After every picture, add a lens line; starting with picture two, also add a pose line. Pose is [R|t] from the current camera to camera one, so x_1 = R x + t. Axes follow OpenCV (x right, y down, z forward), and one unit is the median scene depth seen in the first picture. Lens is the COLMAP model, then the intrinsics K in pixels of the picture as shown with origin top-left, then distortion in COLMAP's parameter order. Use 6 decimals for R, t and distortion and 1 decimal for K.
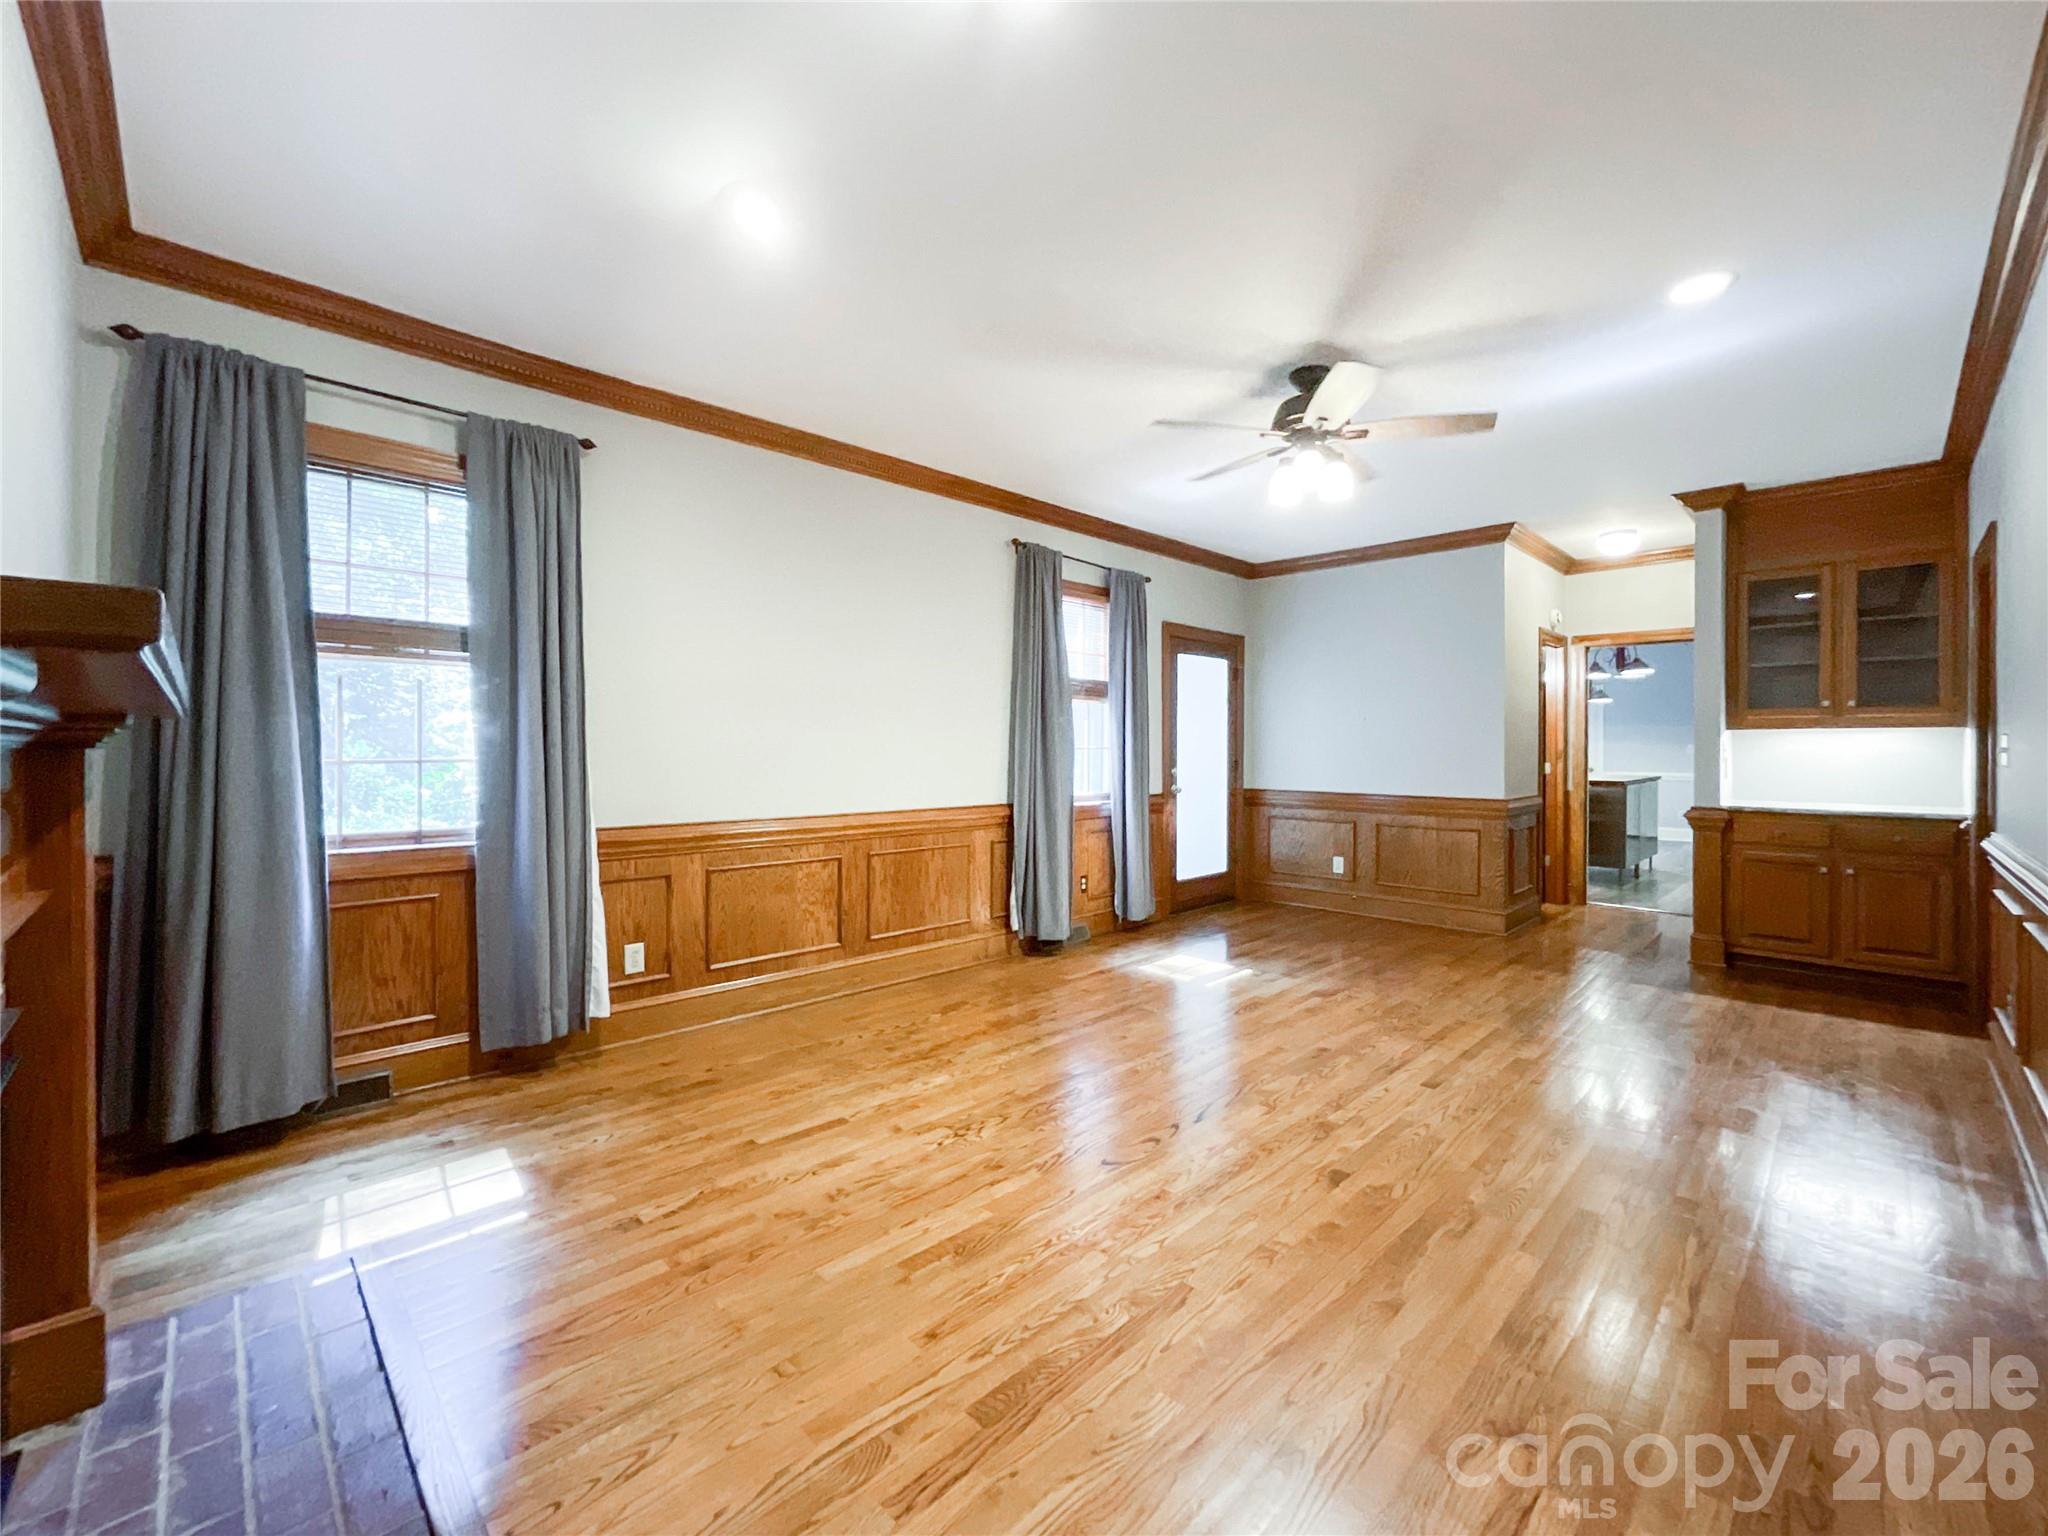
lens RADIAL K [[859.6, 0, 1029.6], [0, 859.6, 760.7], [0, 0, 1]] dist [-0.018595, 0.005395]
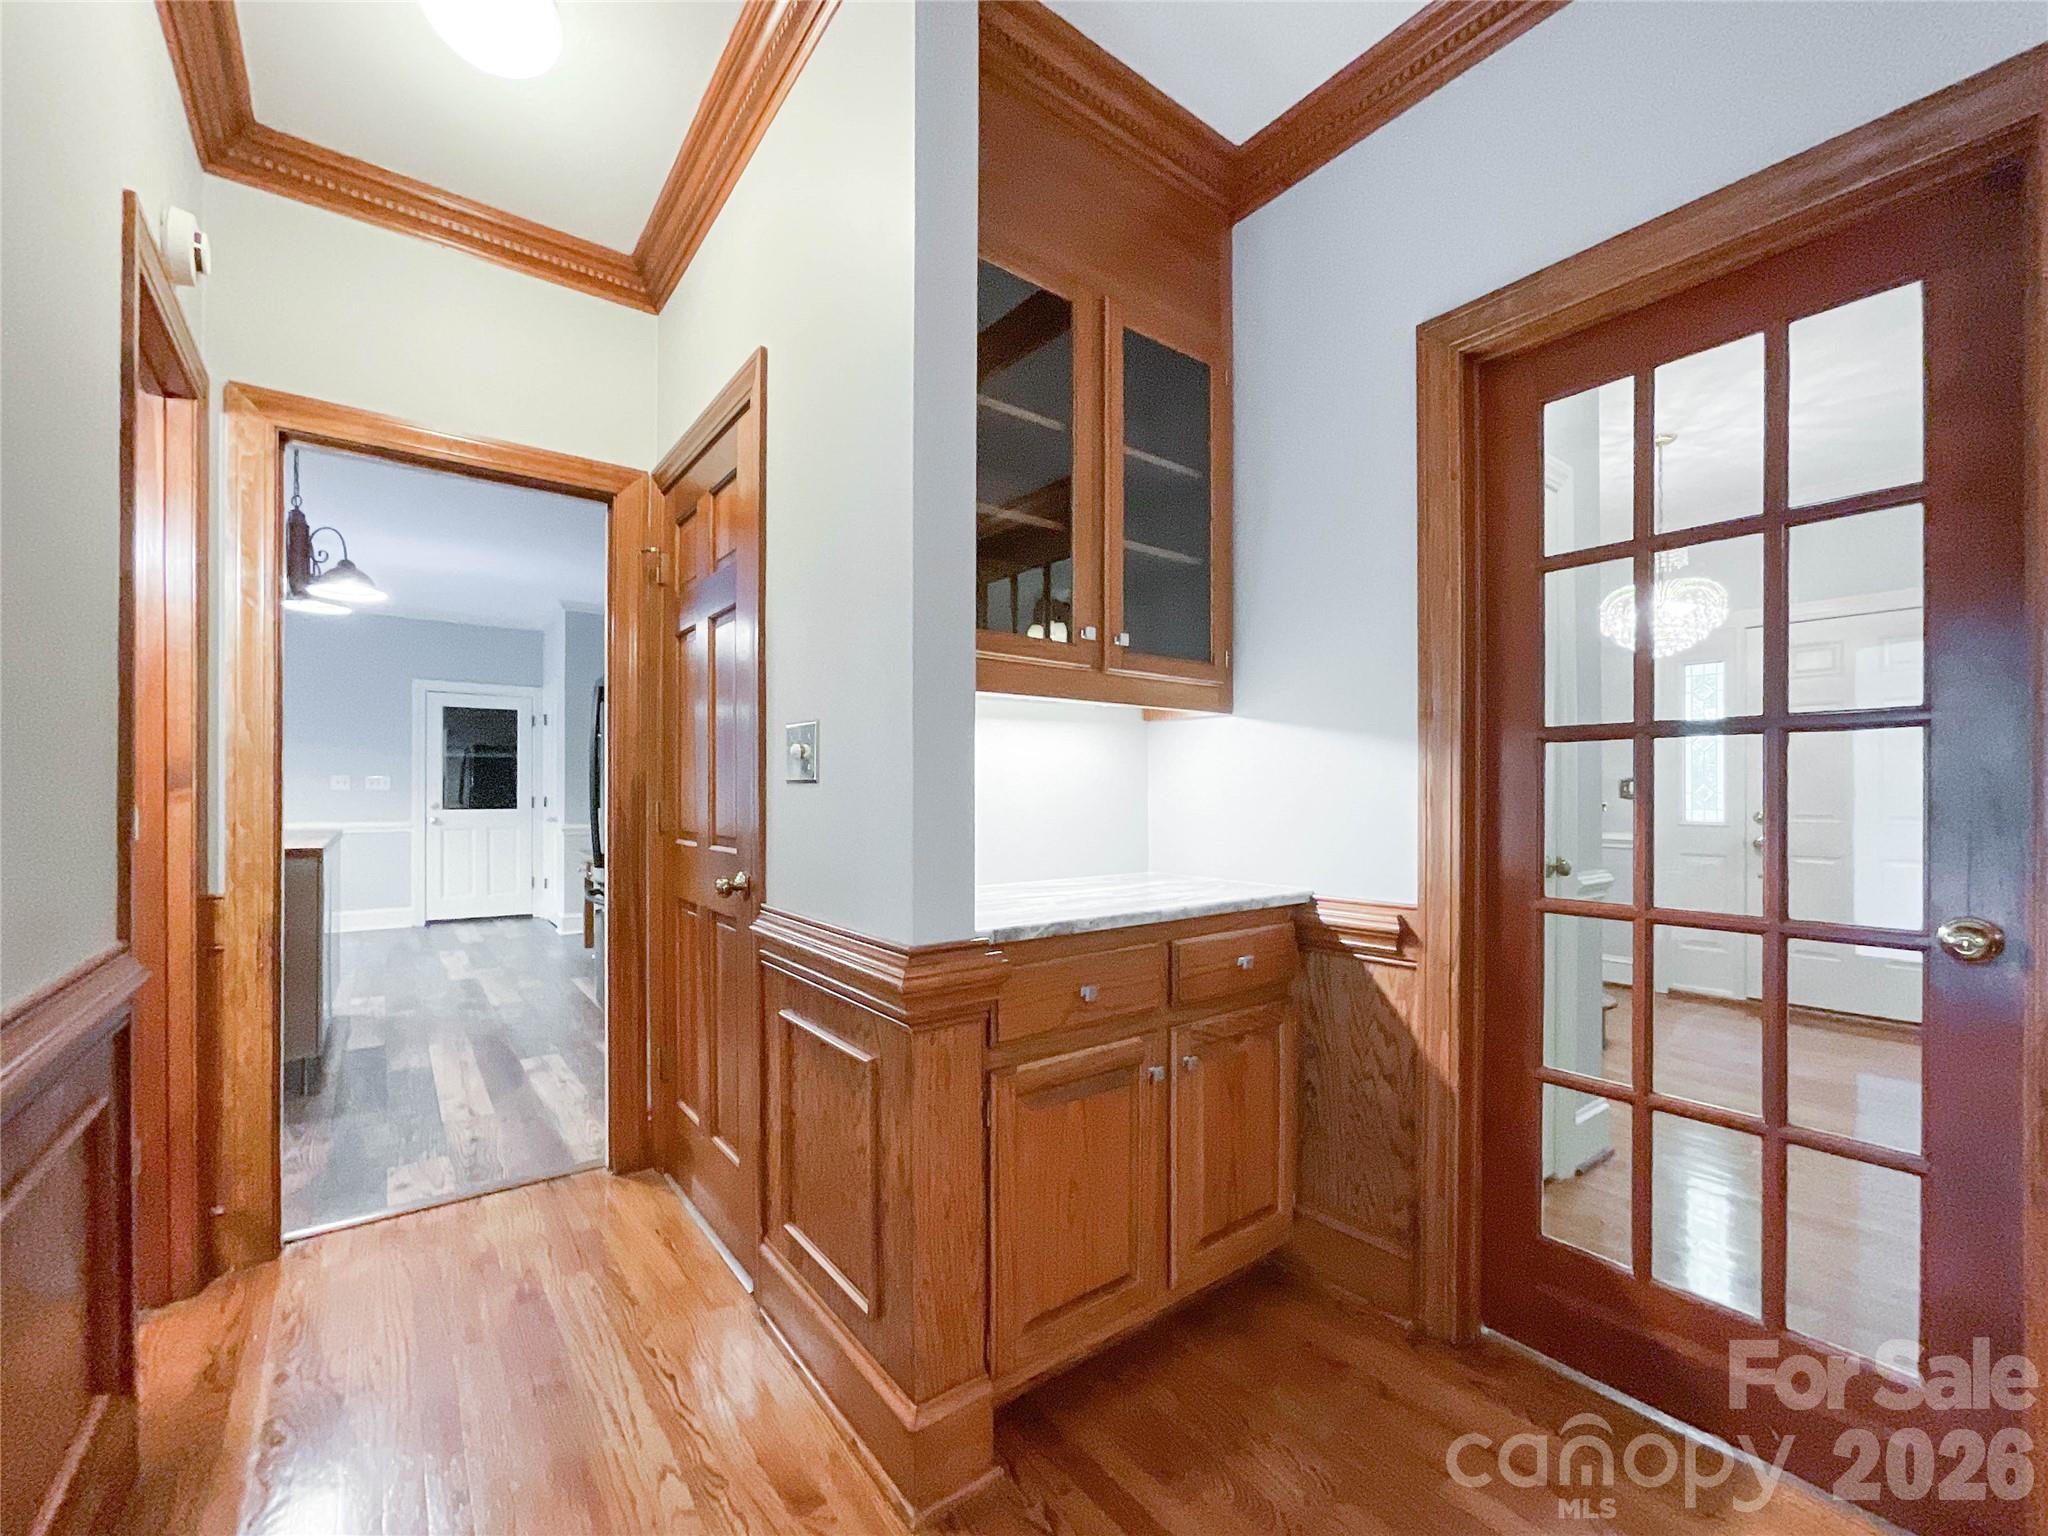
lens RADIAL K [[859.6, 0, 1028.4], [0, 859.6, 780.1], [0, 0, 1]] dist [-0.018595, 0.005395]
pose [[0.138364, 0.006839, 0.990358, 0.382685], [0.017467, 0.999804, -0.009344, 0.002297], [-0.990227, 0.018591, 0.138218, 0.687115]]
